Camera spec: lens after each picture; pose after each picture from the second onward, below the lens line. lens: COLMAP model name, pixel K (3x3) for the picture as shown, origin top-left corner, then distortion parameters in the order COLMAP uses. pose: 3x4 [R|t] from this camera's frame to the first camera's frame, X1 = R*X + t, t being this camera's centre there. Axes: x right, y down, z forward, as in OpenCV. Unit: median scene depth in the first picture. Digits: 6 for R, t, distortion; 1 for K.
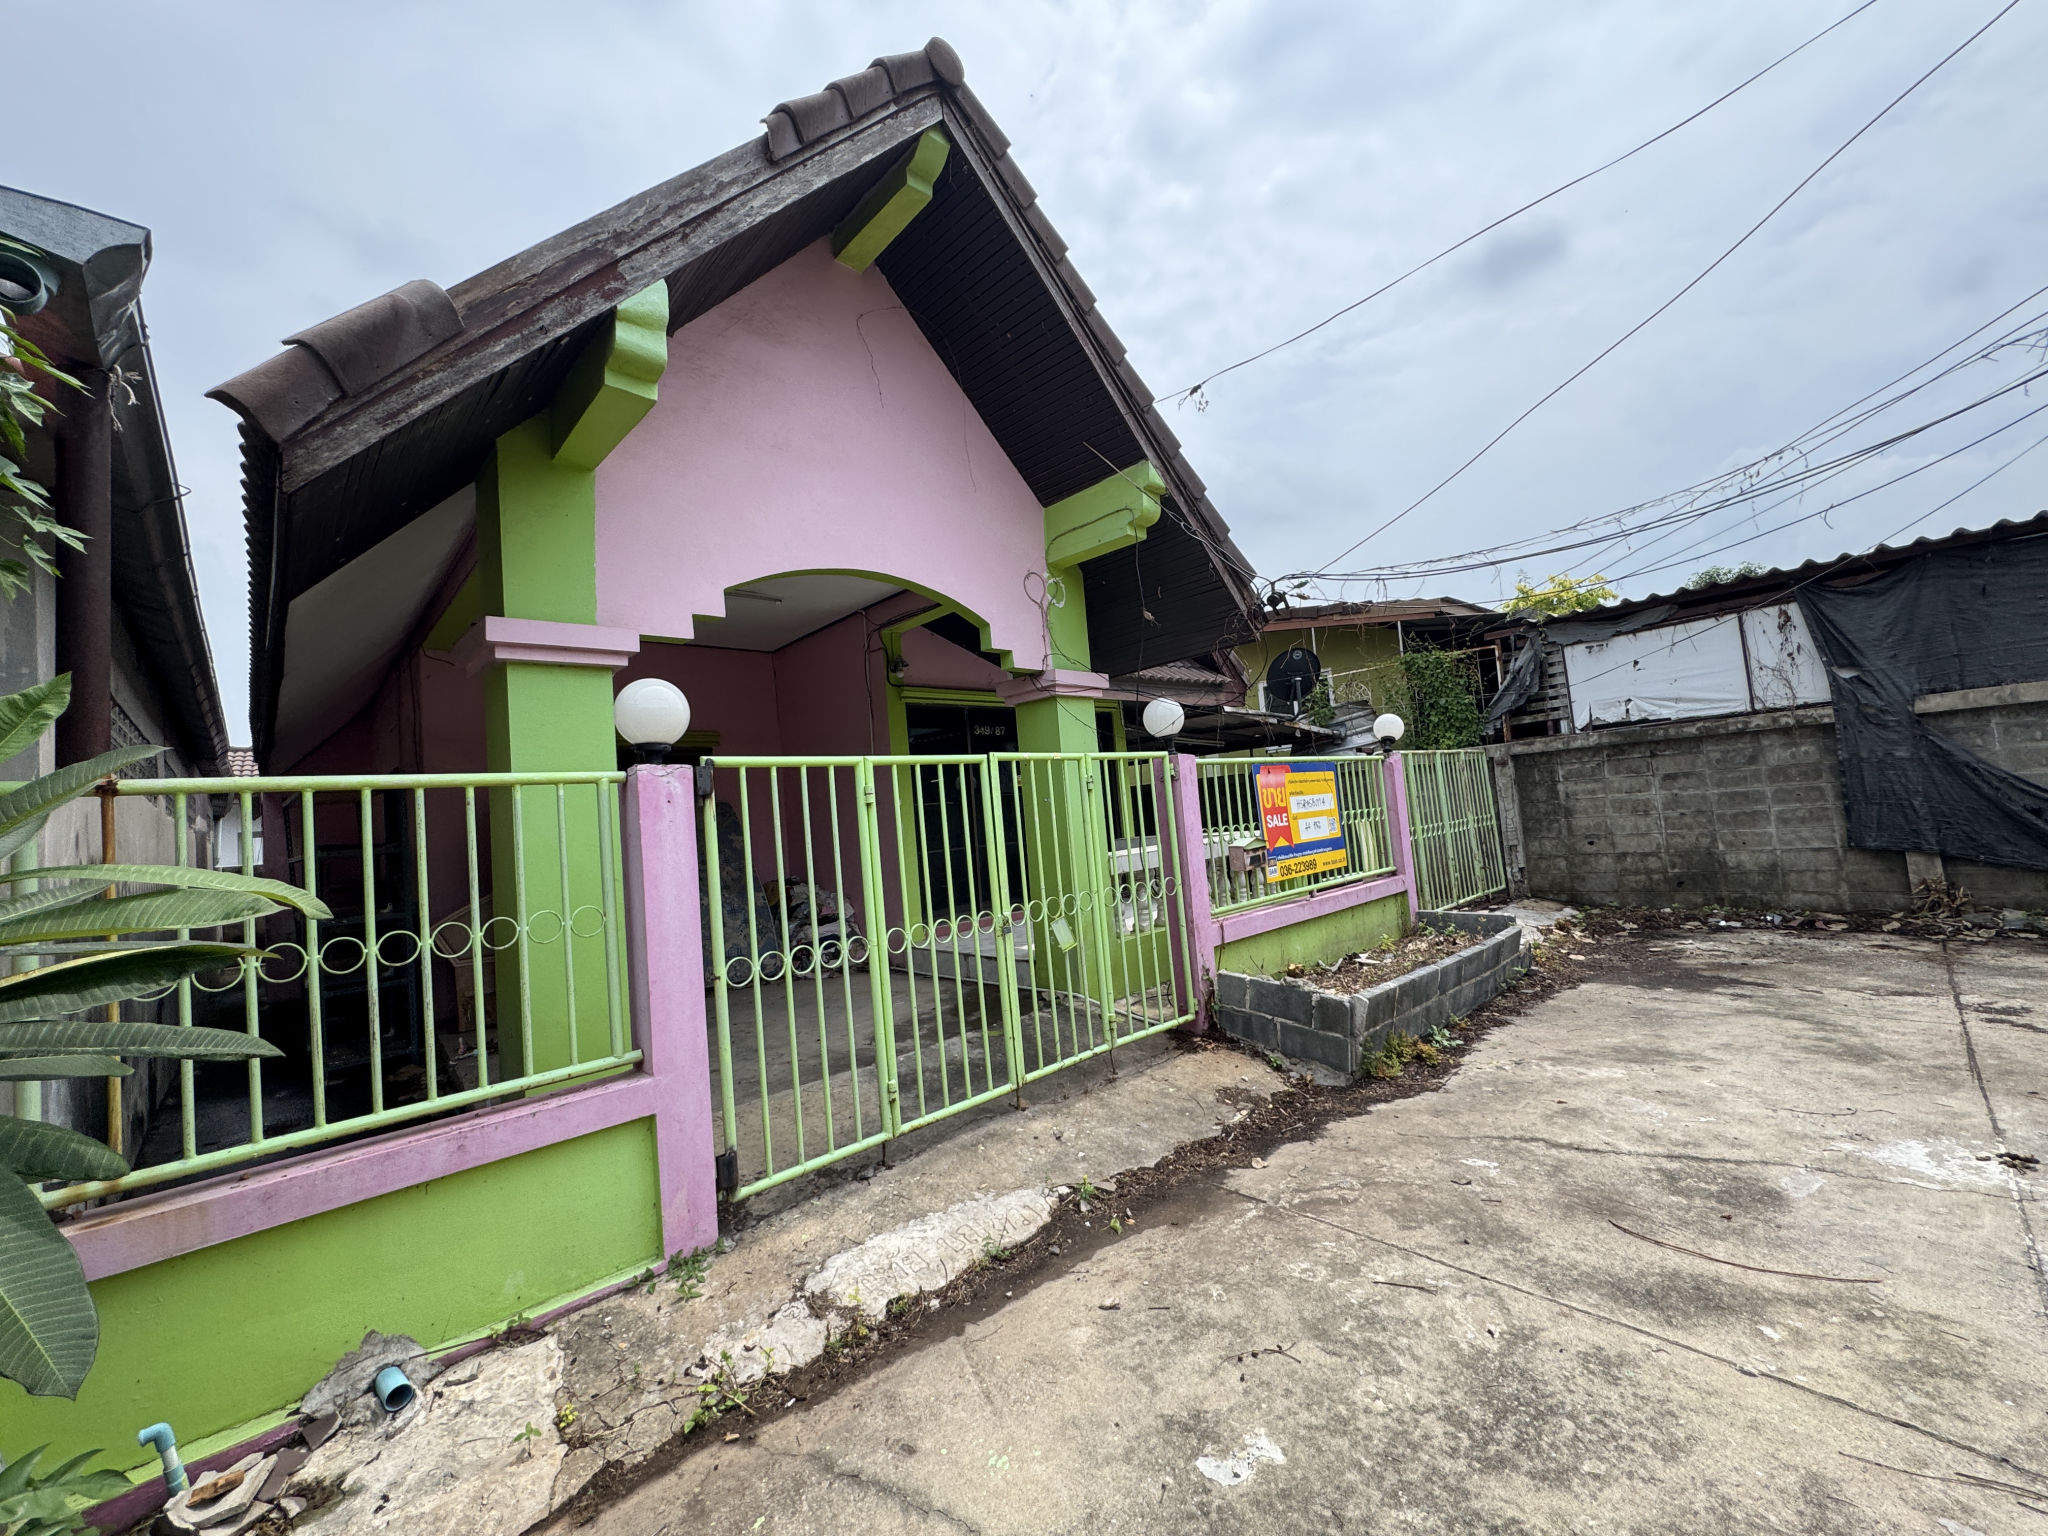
lens RADIAL K [[817.8, 0, 1026.1], [0, 817.8, 767.1], [0, 0, 1]] dist [-0.004449, 0.000716]
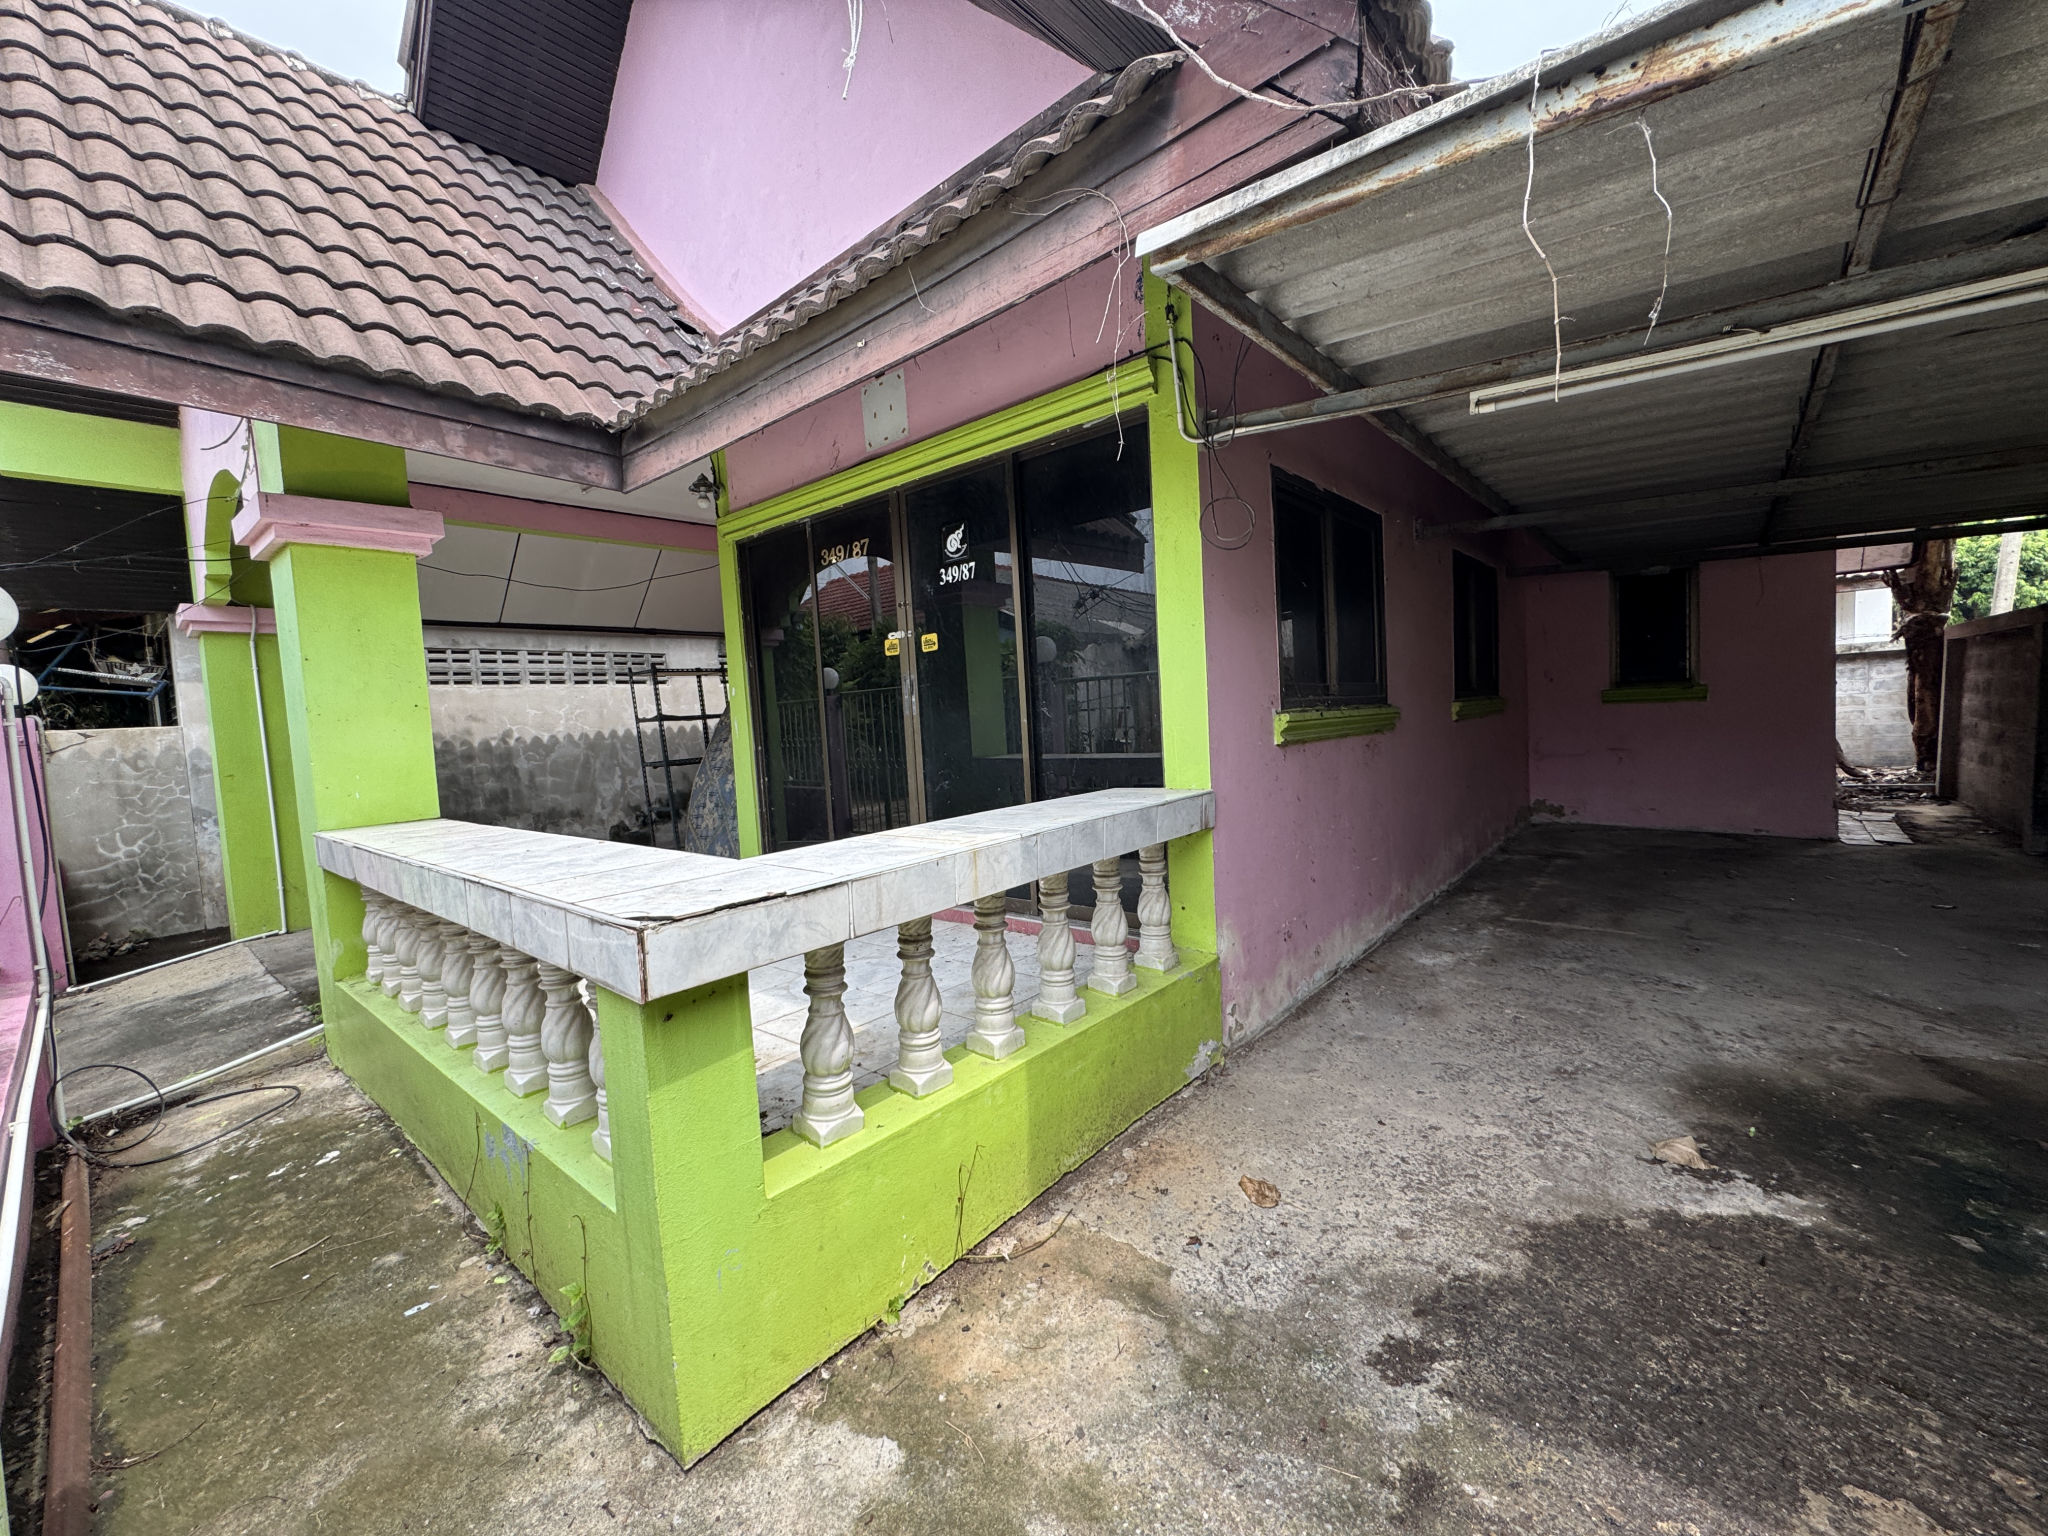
lens RADIAL K [[817.8, 0, 1022.5], [0, 817.8, 769.0], [0, 0, 1]] dist [-0.004449, 0.000716]
pose [[0.103537, 0.145062, -0.983990, 1.053008], [0.107893, 0.981832, 0.156096, 0.046766], [0.988756, -0.122327, 0.086005, 2.164369]]
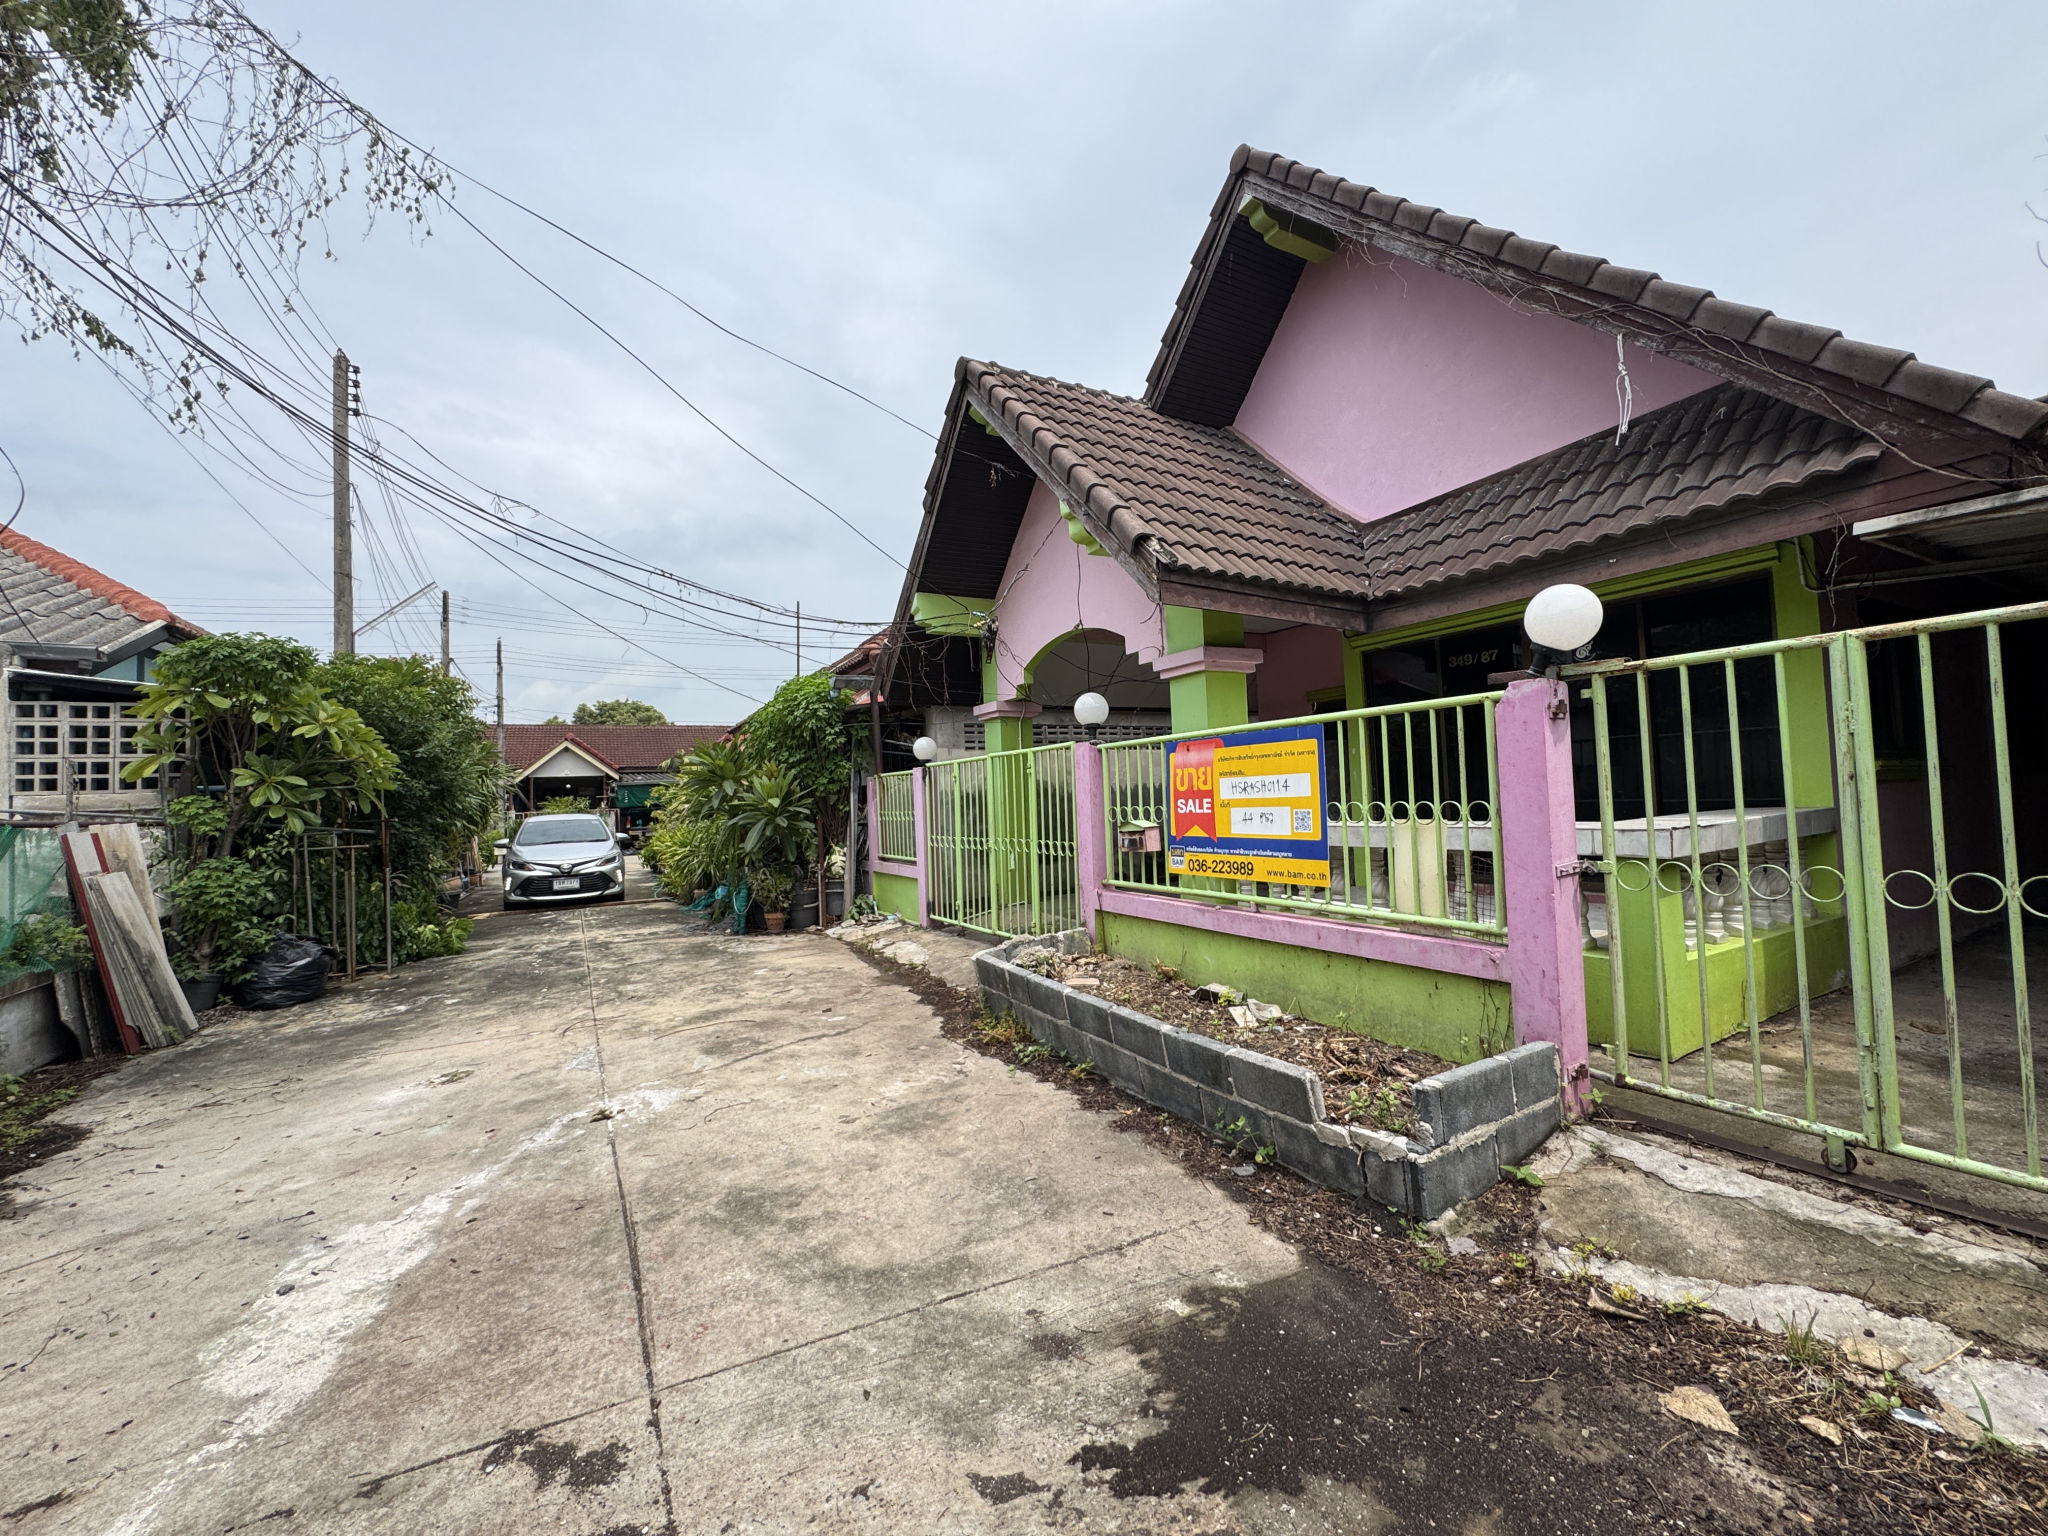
lens RADIAL K [[817.8, 0, 1024.2], [0, 817.8, 768.4], [0, 0, 1]] dist [-0.004449, 0.000716]
pose [[-0.235364, 0.057872, -0.970183, 1.754640], [0.120529, 0.992258, 0.029949, -0.031222], [0.964405, -0.109887, -0.240518, 1.550915]]
